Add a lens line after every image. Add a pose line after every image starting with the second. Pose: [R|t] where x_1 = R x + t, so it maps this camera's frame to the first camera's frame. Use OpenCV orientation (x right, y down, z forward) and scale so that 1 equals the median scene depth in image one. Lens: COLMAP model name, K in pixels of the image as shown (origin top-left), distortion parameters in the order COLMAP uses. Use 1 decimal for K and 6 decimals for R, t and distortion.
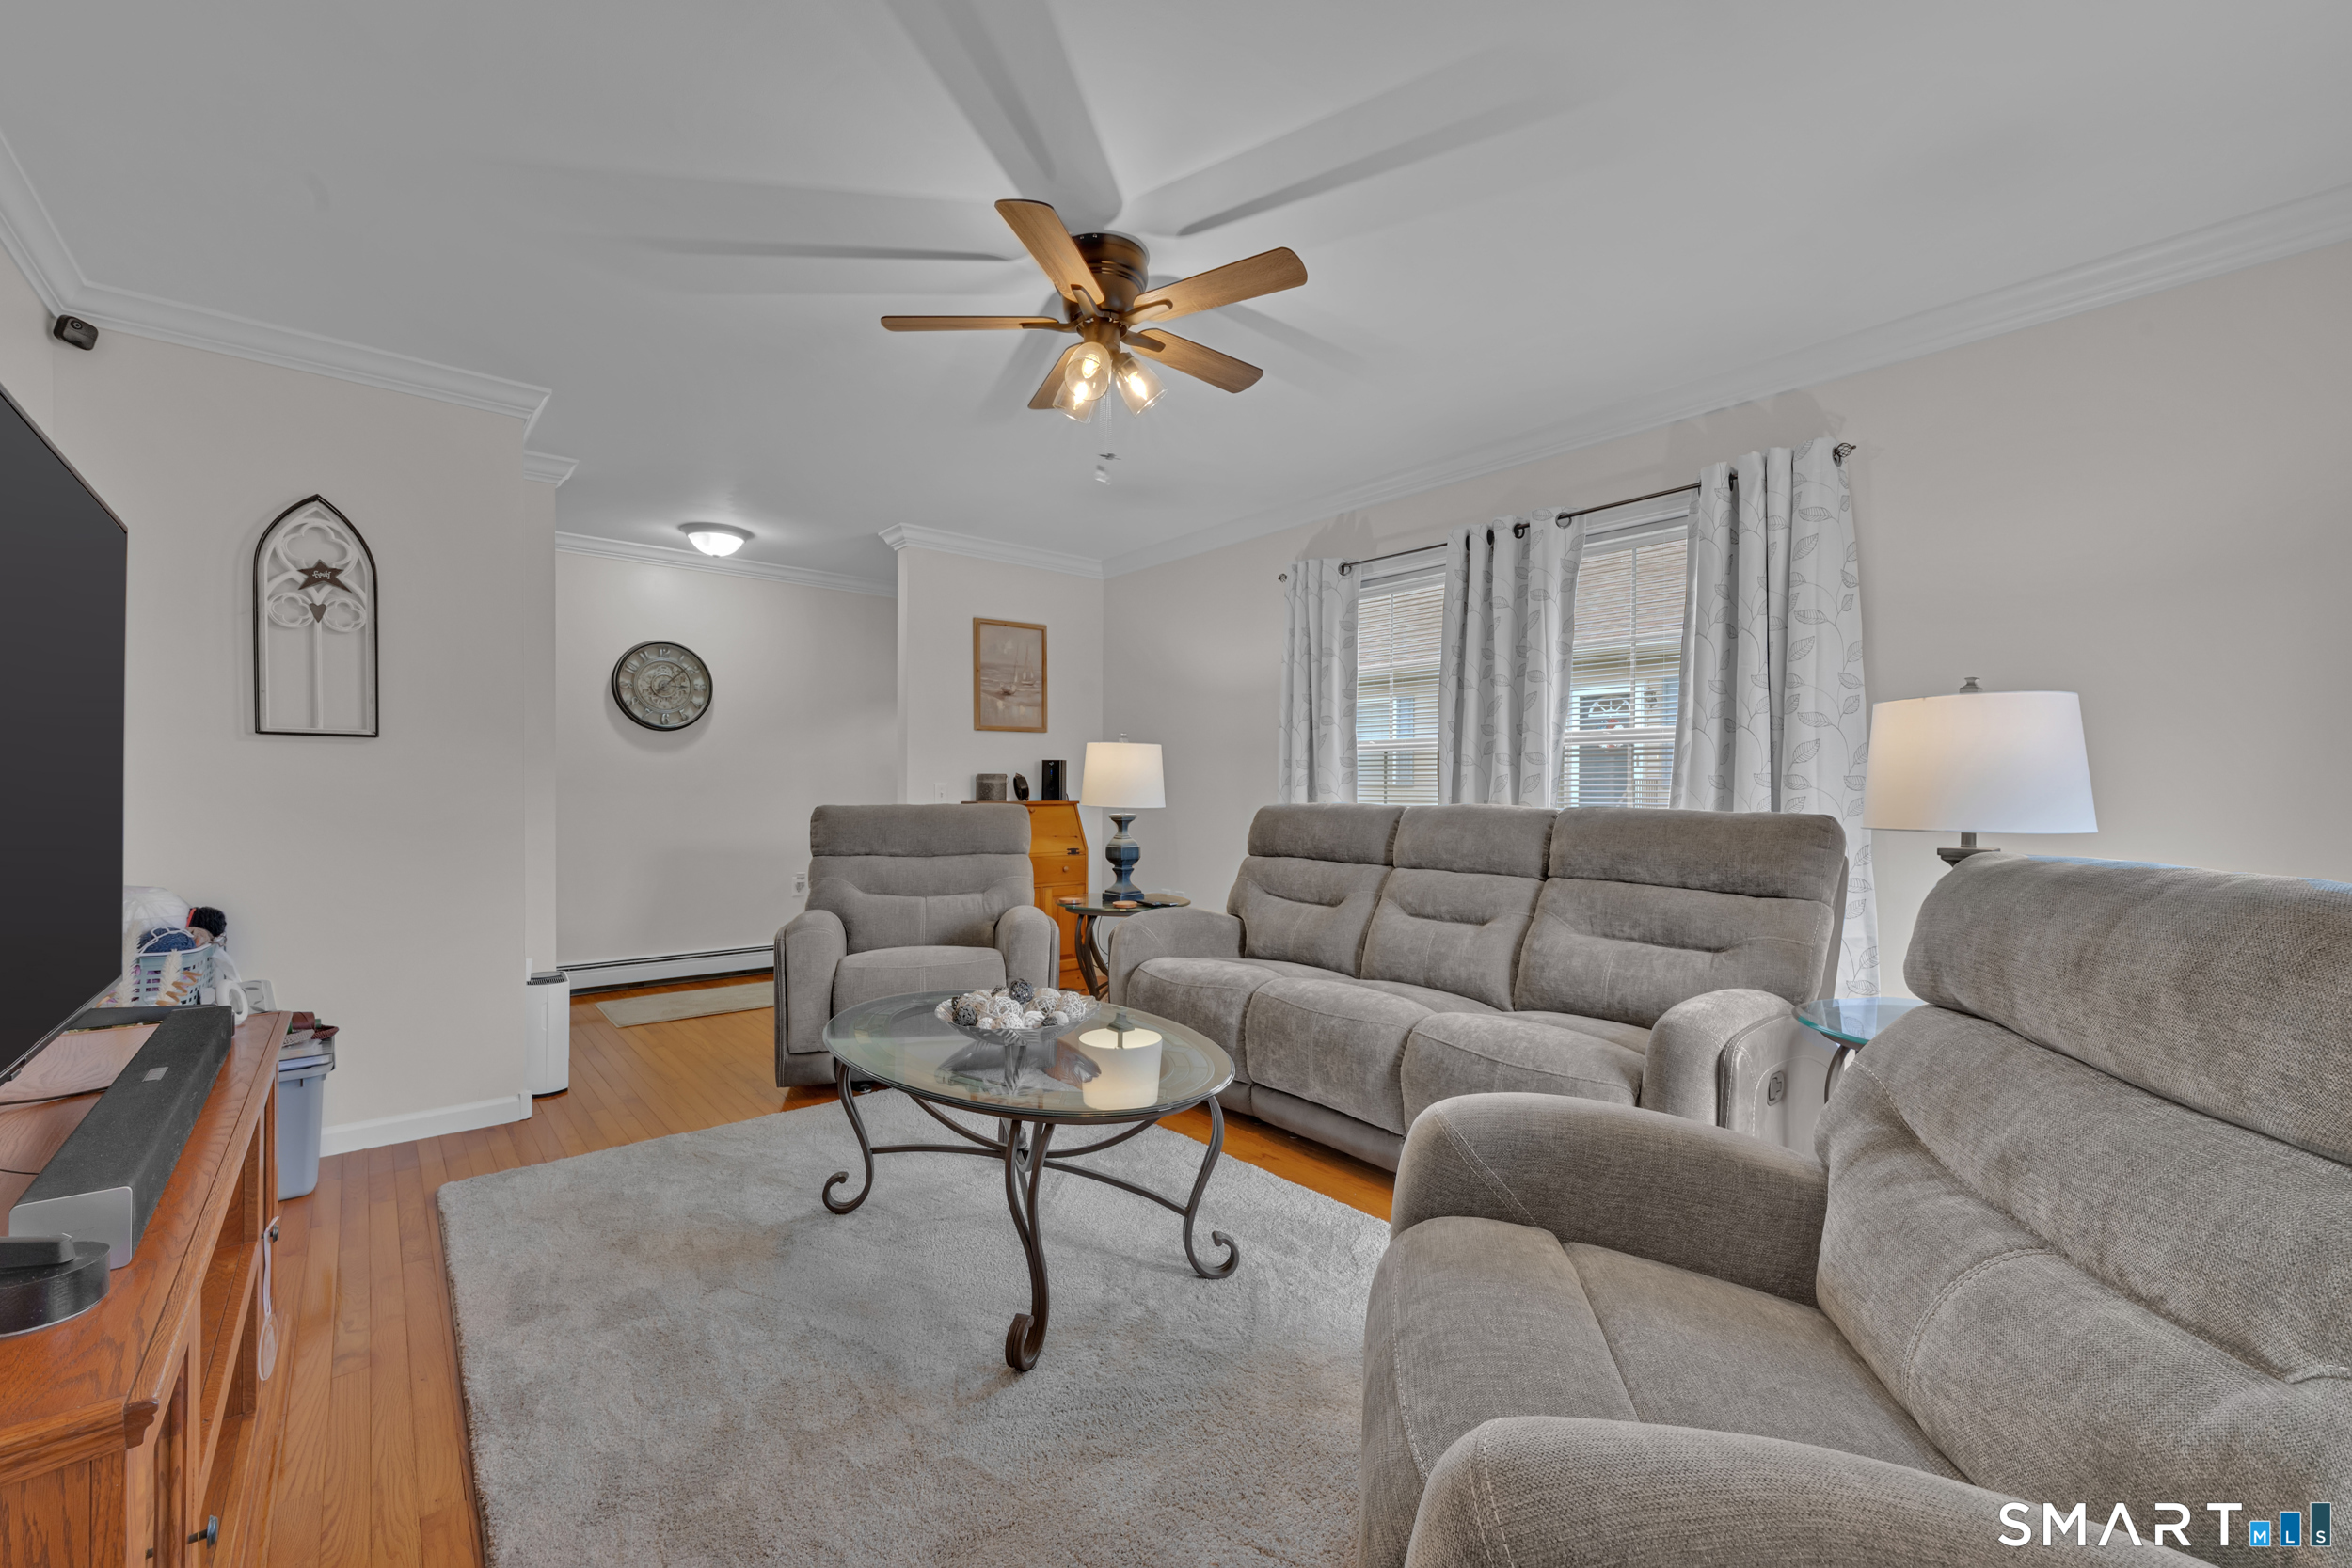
lens RADIAL K [[941.7, 0, 1162.1], [0, 941.7, 781.6], [0, 0, 1]] dist [-0.000258, -0.000203]
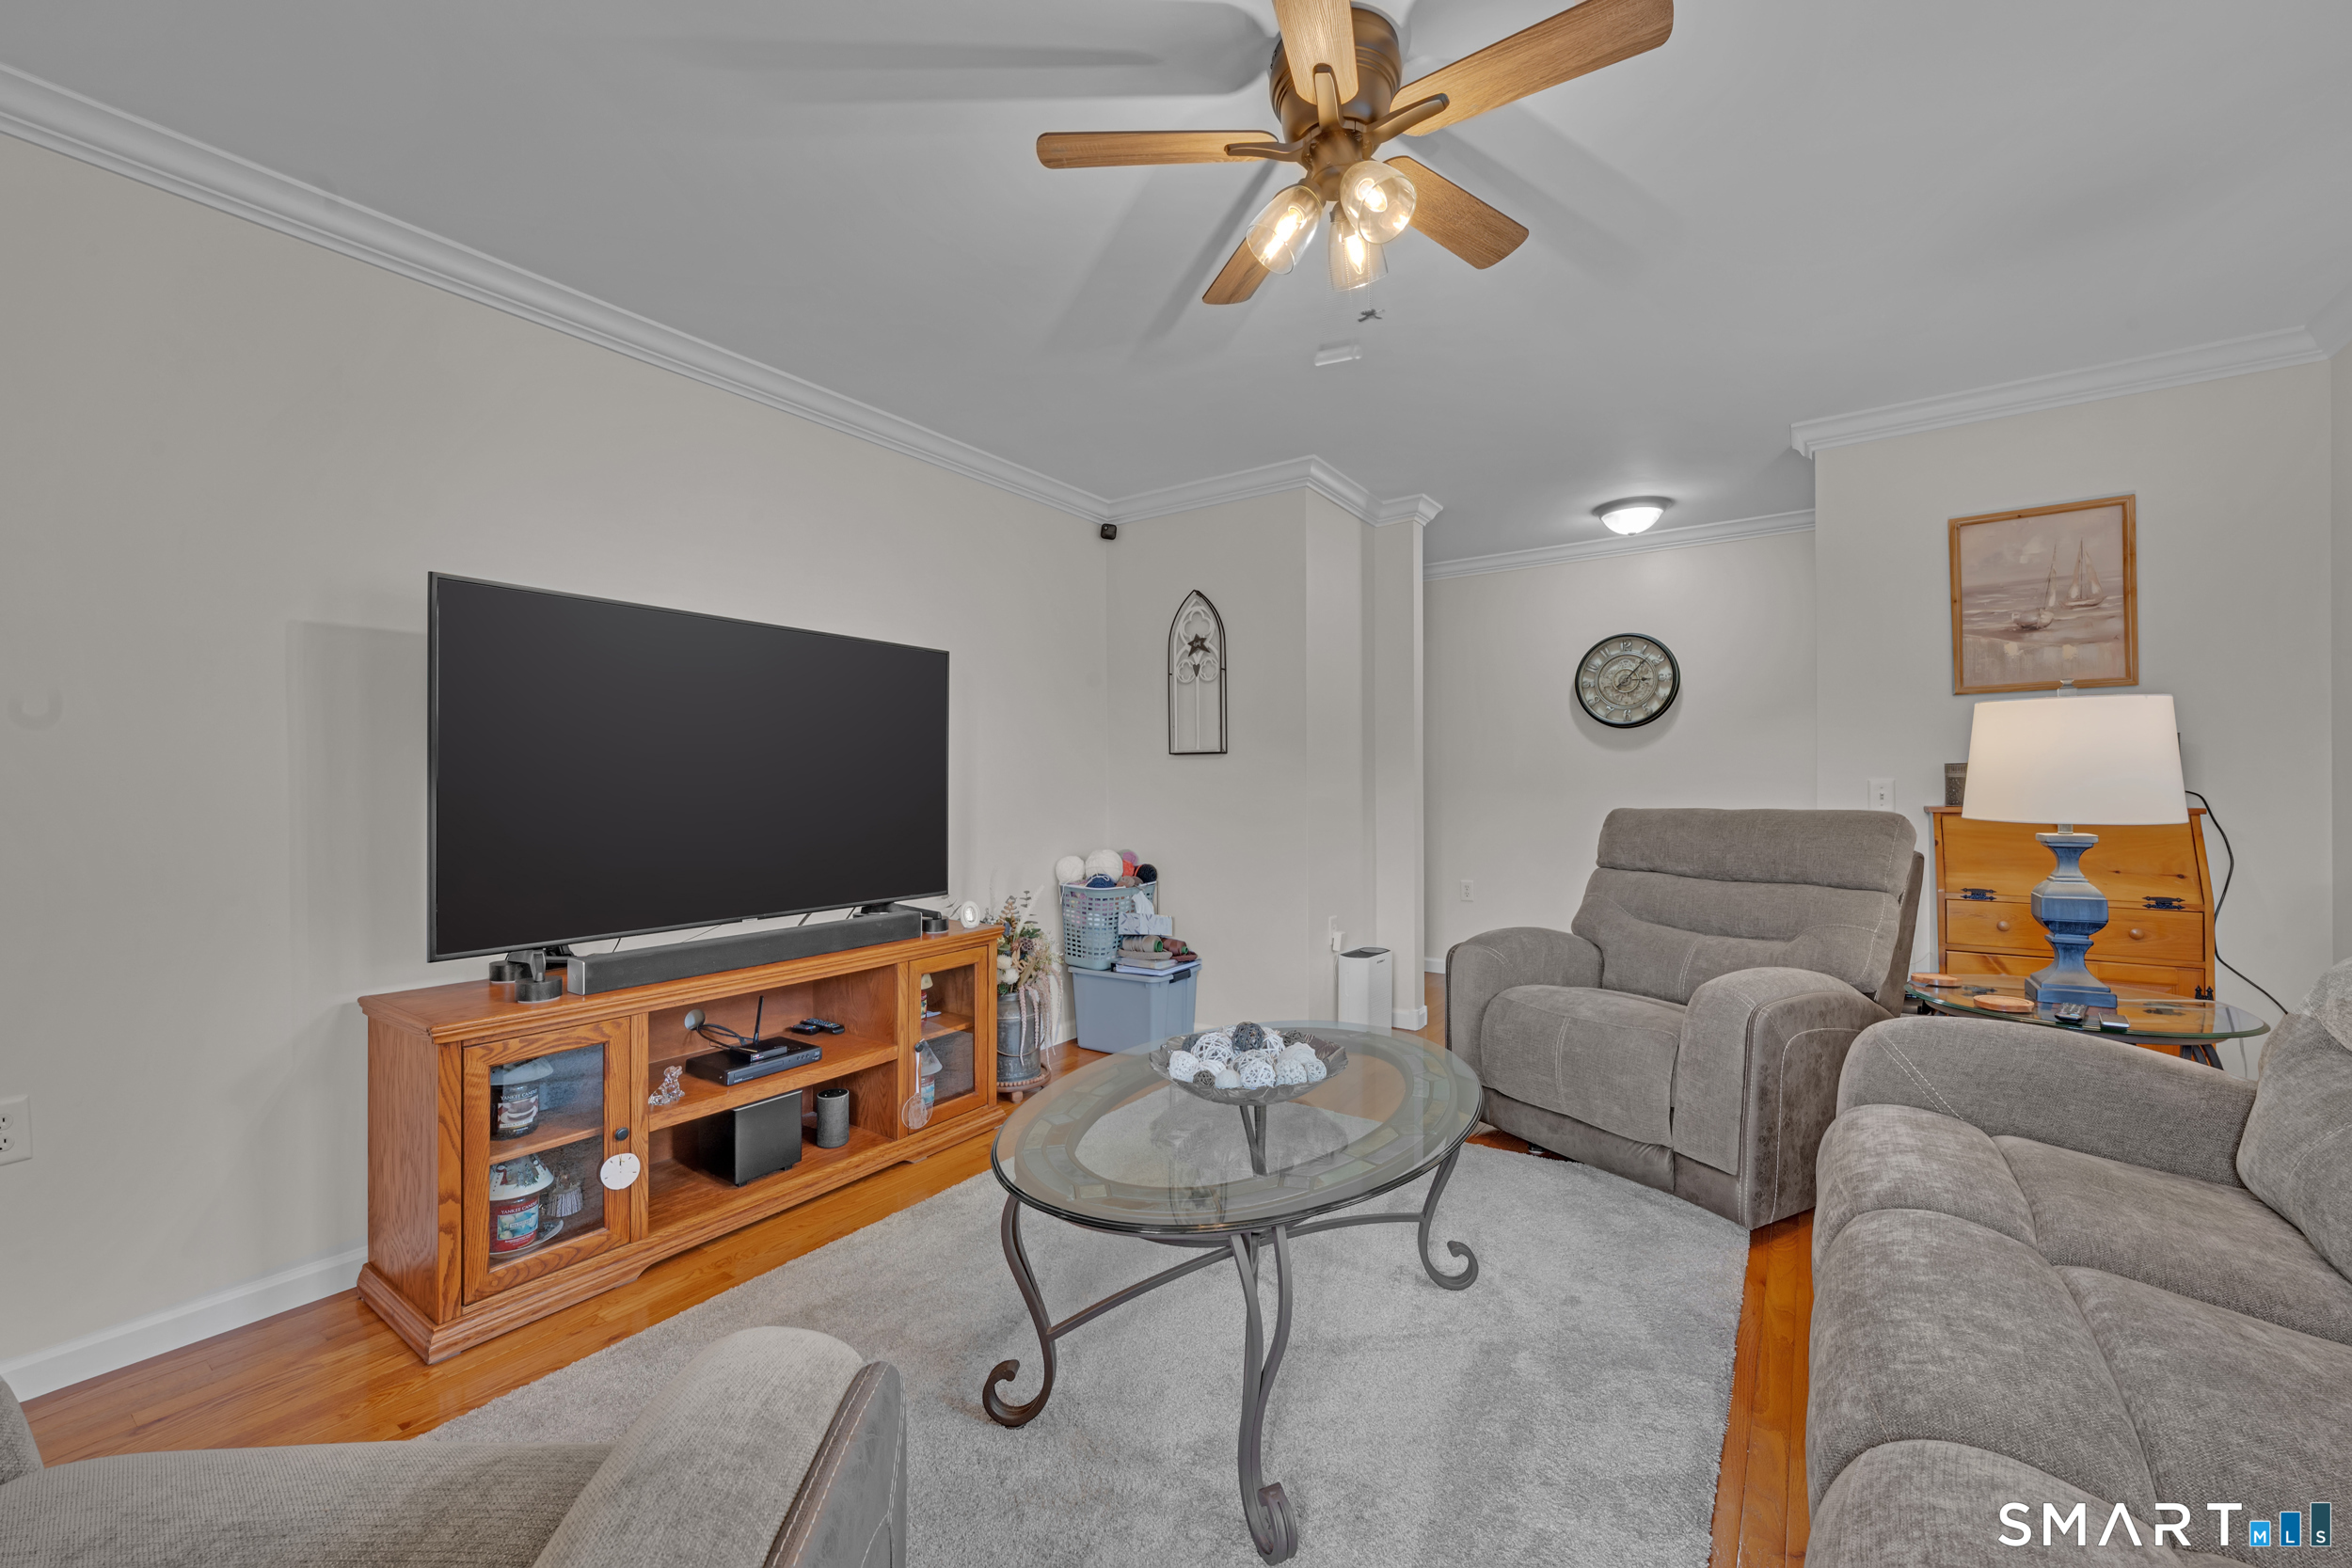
lens RADIAL K [[941.7, 0, 1162.1], [0, 941.7, 781.6], [0, 0, 1]] dist [-0.000258, -0.000203]
pose [[0.251686, -0.010535, -0.967752, 0.283045], [0.010861, 0.999909, -0.008060, 0.003105], [0.967748, -0.008482, 0.251778, 0.319314]]
